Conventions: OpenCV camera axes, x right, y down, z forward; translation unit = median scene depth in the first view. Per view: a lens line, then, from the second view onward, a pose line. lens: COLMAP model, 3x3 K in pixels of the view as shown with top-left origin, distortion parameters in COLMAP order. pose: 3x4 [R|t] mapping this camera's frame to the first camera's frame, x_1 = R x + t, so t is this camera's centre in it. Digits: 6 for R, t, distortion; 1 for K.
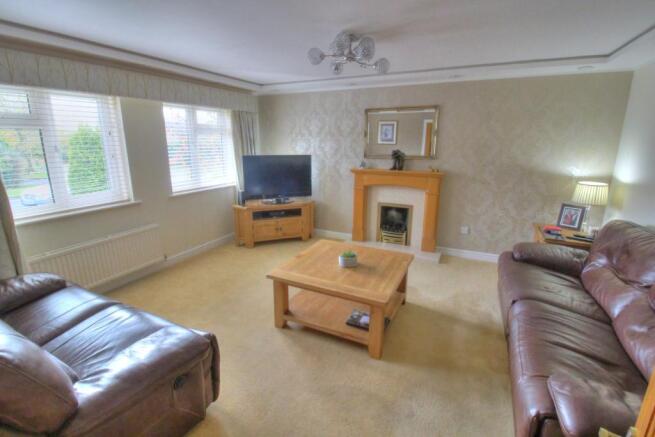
lens RADIAL K [[303.8, 0, 331.5], [0, 303.8, 210.9], [0, 0, 1]] dist [-0.001848, -0.000662]
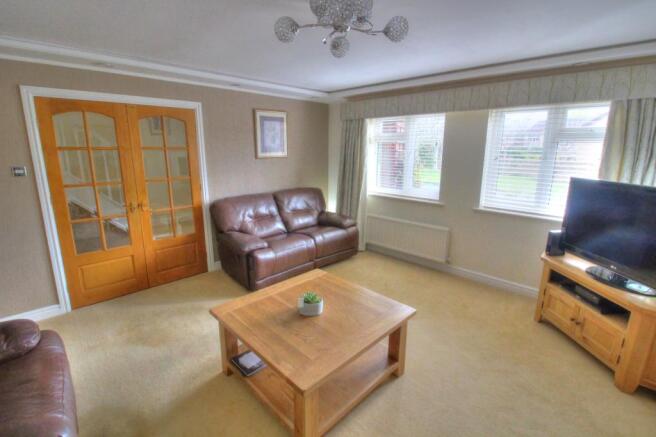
lens RADIAL K [[304.3, 0, 332.0], [0, 304.3, 210.9], [0, 0, 1]] dist [-0.001848, -0.000662]
pose [[-0.326769, 0.183436, -0.927132, 0.544033], [-0.230623, 0.935853, 0.266445, -0.210158], [0.916534, 0.300884, -0.263503, 0.921676]]
